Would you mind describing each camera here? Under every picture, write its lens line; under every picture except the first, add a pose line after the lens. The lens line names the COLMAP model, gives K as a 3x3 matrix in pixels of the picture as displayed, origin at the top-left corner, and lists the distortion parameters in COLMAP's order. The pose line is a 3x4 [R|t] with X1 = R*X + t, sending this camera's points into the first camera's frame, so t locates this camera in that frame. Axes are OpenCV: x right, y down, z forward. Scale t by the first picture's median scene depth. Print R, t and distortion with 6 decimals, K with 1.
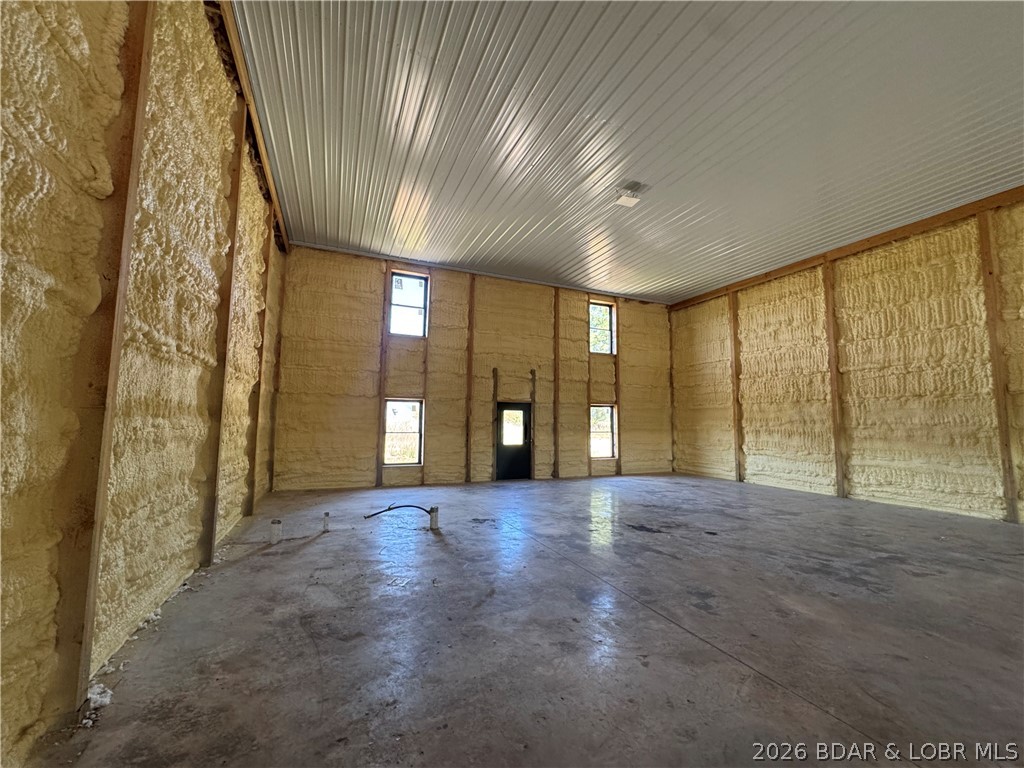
lens RADIAL K [[409.1, 0, 513.1], [0, 409.1, 383.4], [0, 0, 1]] dist [-0.003104, 0.000416]
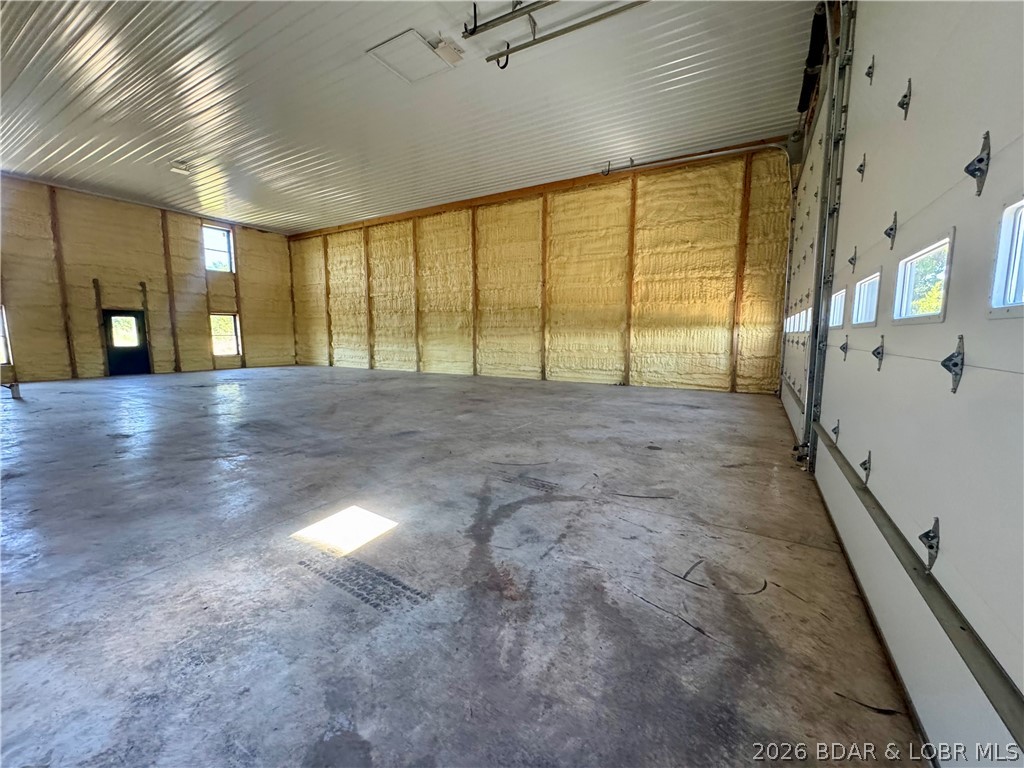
lens RADIAL K [[409.1, 0, 512.2], [0, 409.1, 384.0], [0, 0, 1]] dist [-0.003104, 0.000416]
pose [[0.810872, -0.079656, 0.579777, 0.248562], [-0.048649, 0.978089, 0.202421, -0.043853], [-0.583198, -0.192343, 0.789230, -0.723513]]
